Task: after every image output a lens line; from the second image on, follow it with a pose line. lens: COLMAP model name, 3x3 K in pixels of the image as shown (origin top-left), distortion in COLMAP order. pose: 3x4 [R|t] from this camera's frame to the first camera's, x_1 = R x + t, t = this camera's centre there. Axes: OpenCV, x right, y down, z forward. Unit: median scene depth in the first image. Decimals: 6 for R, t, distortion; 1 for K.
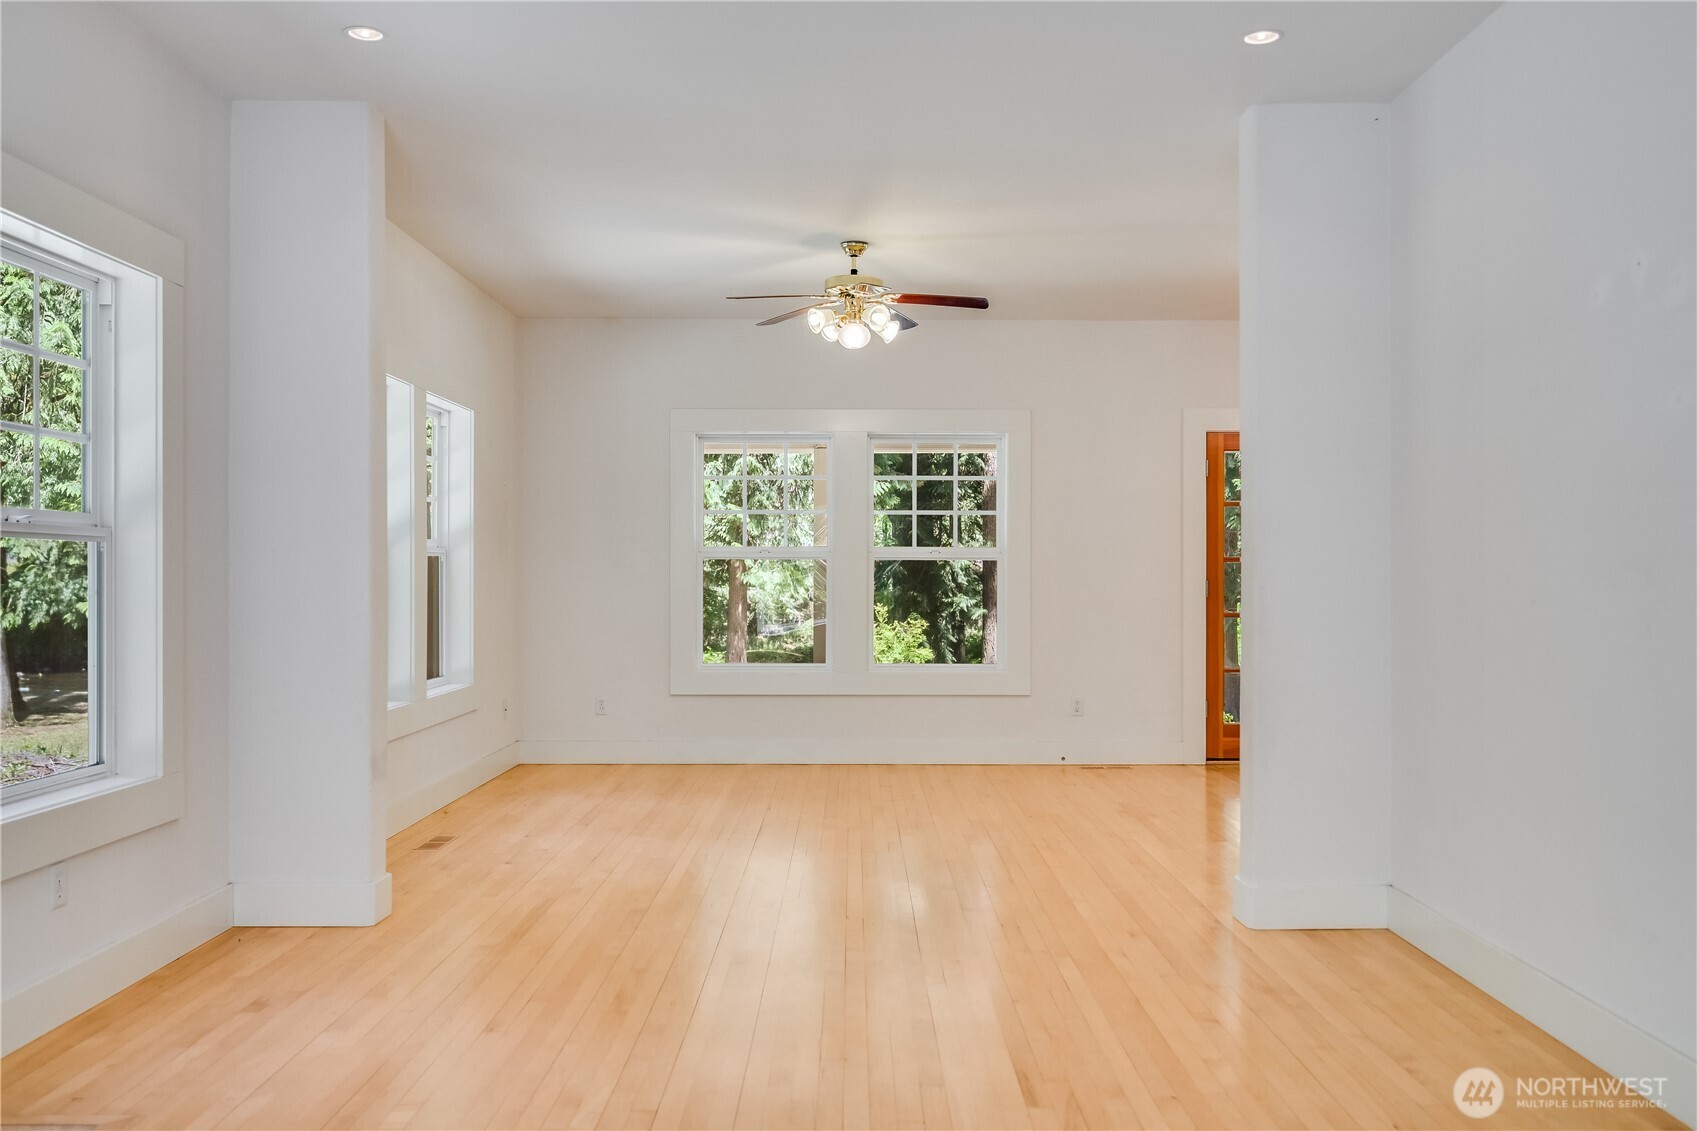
lens RADIAL K [[1453.9, 0, 848.5], [0, 1453.9, 565.5], [0, 0, 1]] dist [0.028437, -0.002806]
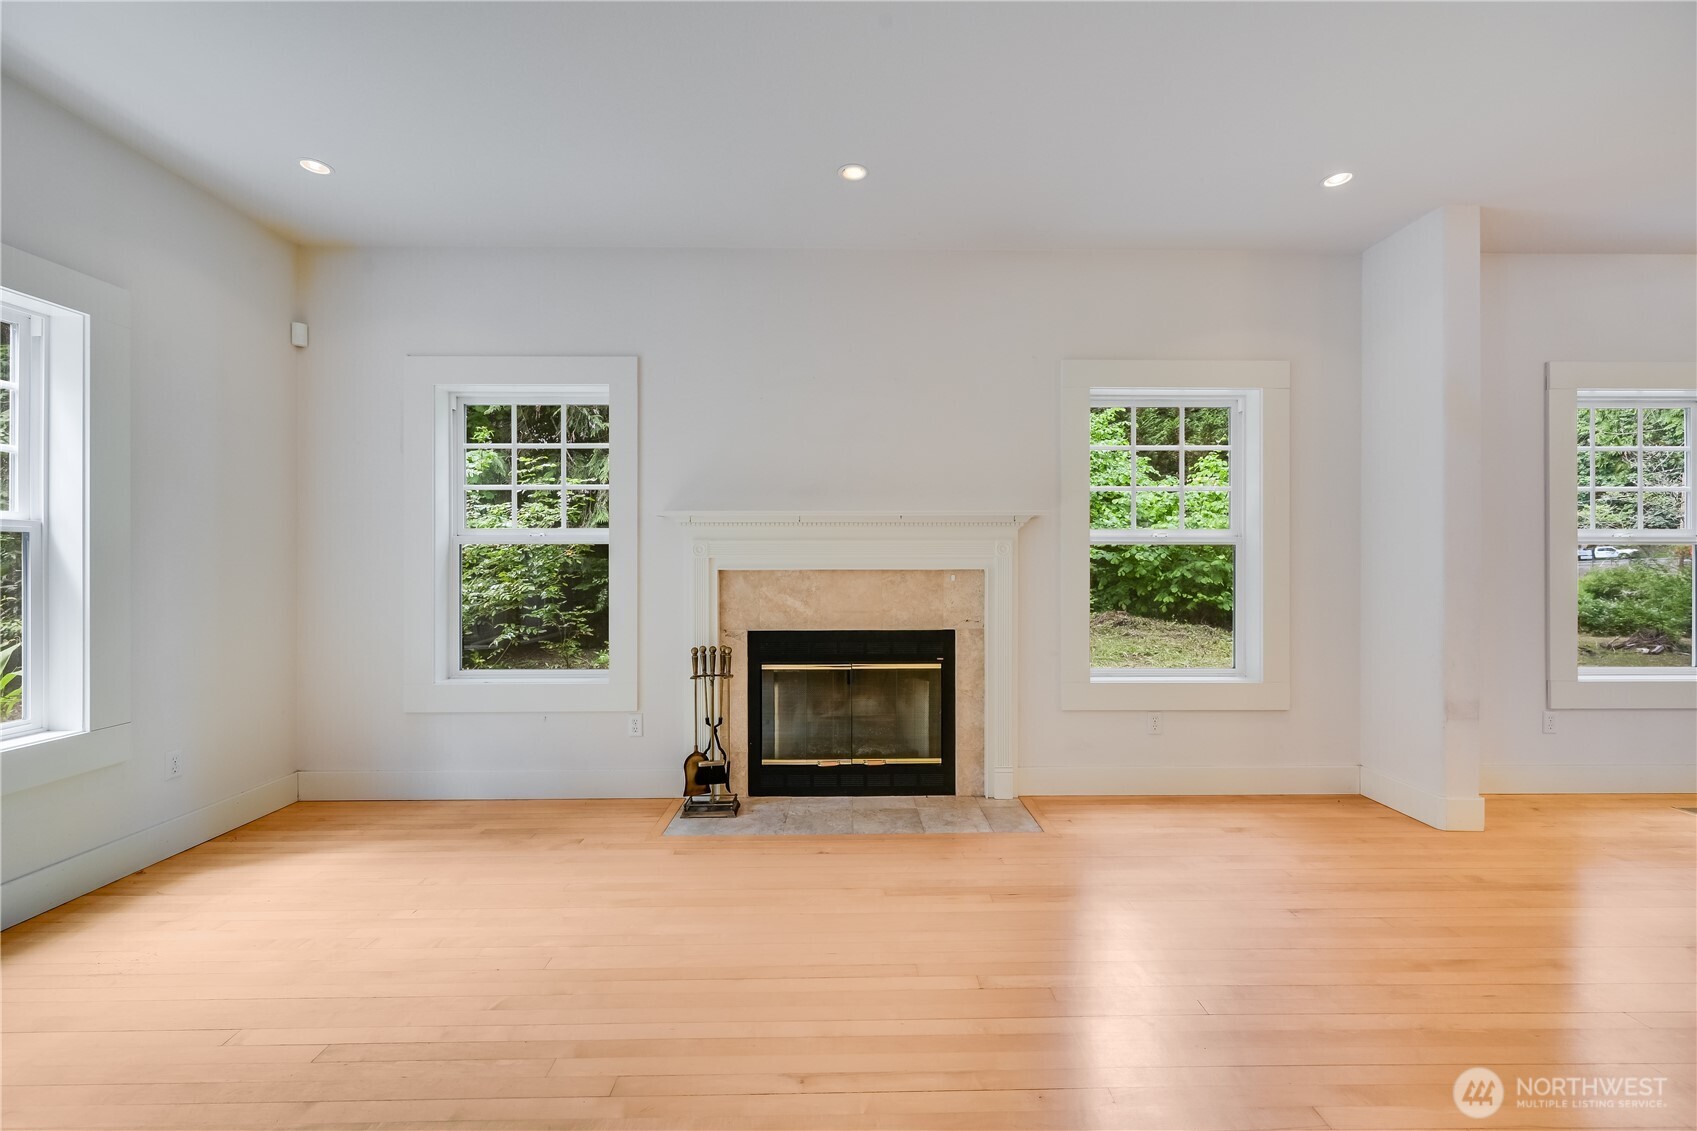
lens RADIAL K [[665.7, 0, 859.0], [0, 665.7, 560.0], [0, 0, 1]] dist [-0.000578, -0.000044]
pose [[0.019480, -0.010295, -0.999757, 0.281290], [0.005796, 0.999931, -0.010184, 0.007768], [0.999793, -0.005597, 0.019538, 0.497777]]
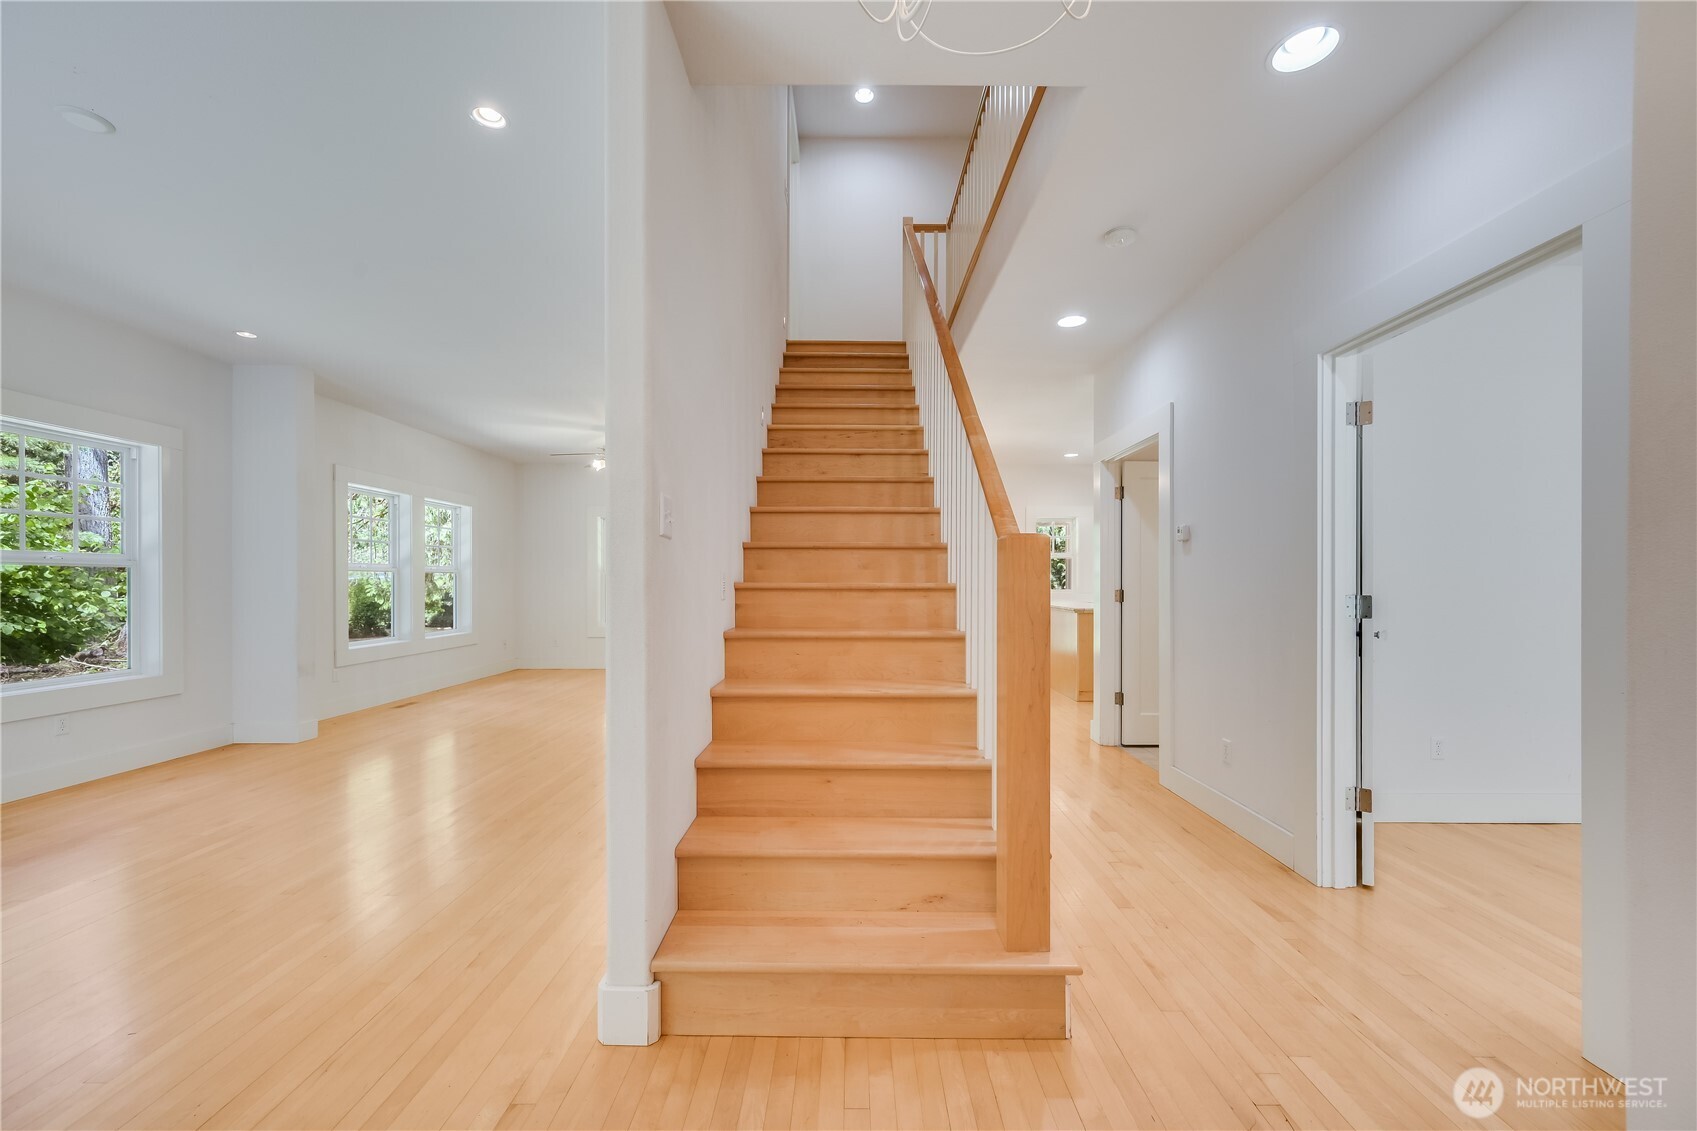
lens RADIAL K [[665.0, 0, 853.4], [0, 665.0, 581.9], [0, 0, 1]] dist [-0.000287, 0.000000]
pose [[0.999906, -0.003530, 0.013247, 0.529934], [0.003445, 0.999973, 0.006431, 0.002698], [-0.013269, -0.006385, 0.999892, -0.006303]]
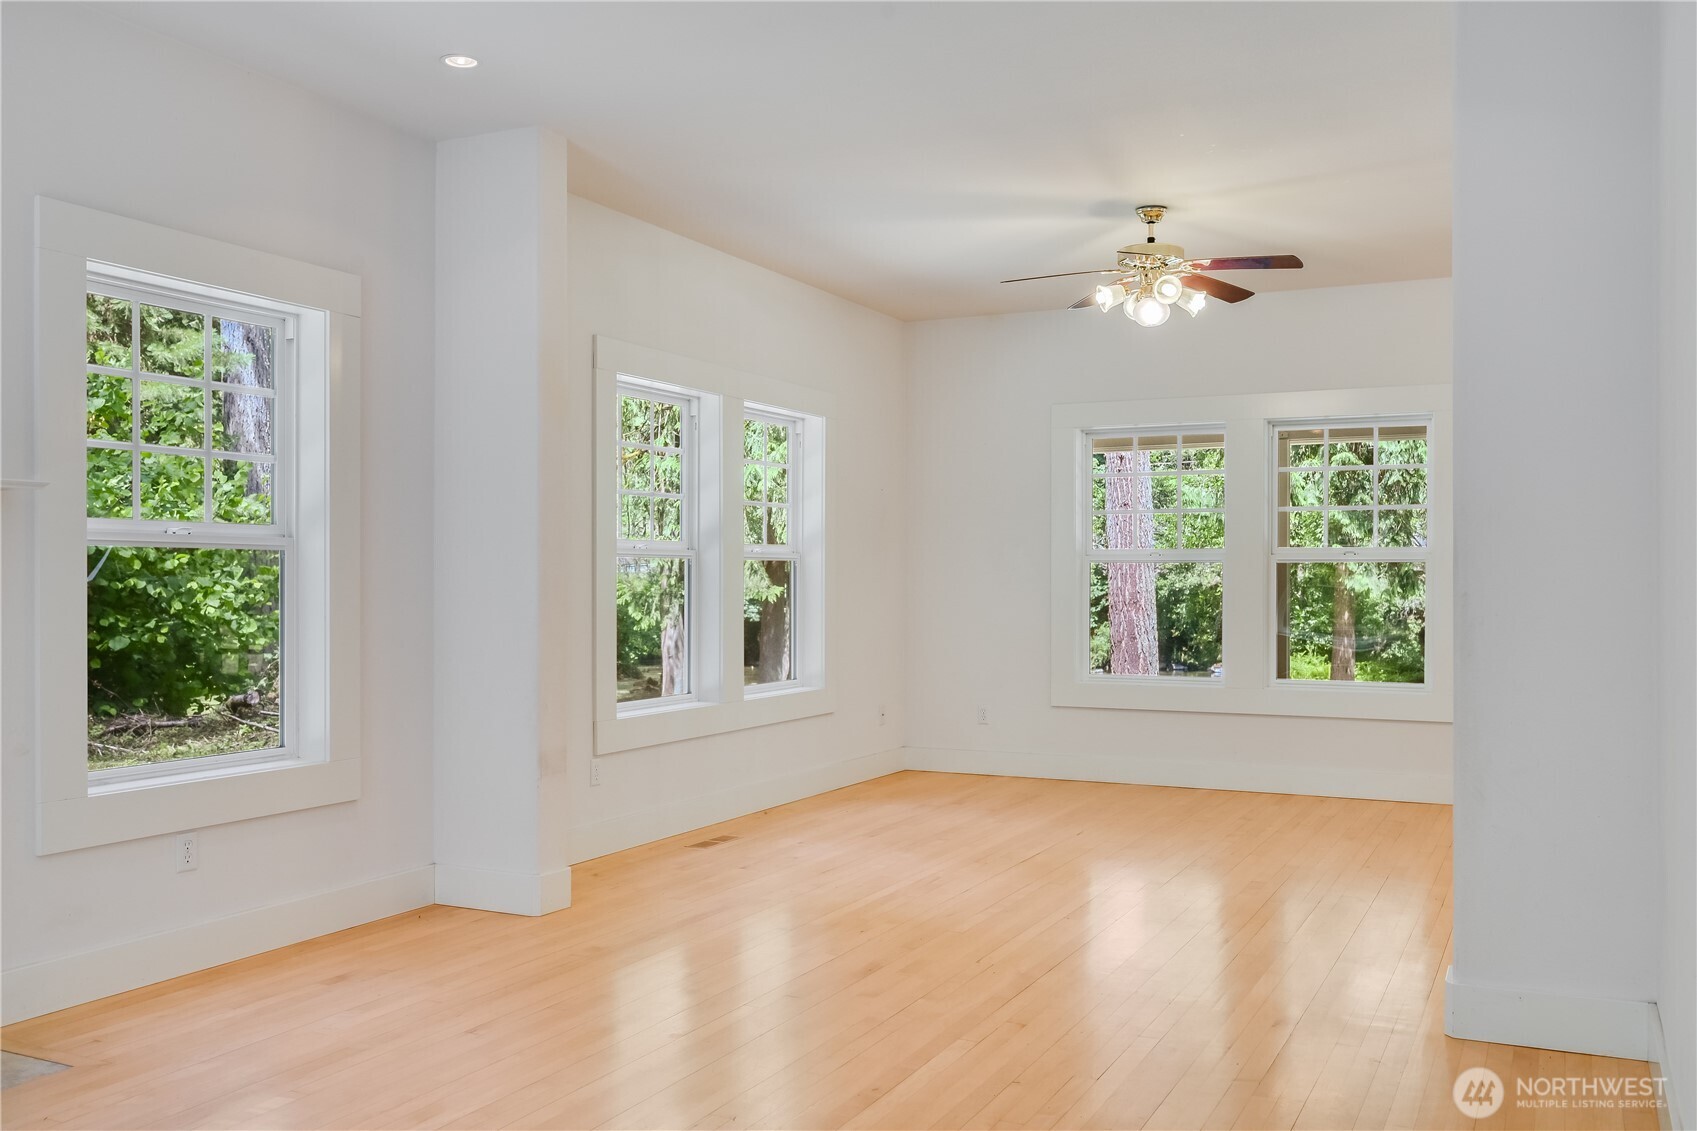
lens RADIAL K [[1452.9, 0, 849.3], [0, 1452.9, 576.0], [0, 0, 1]] dist [0.001943, -0.003500]
pose [[0.898875, -0.002193, -0.438201, 0.351335], [0.003544, 0.999991, 0.002265, 0.002717], [0.438192, -0.003589, 0.898874, 0.178509]]
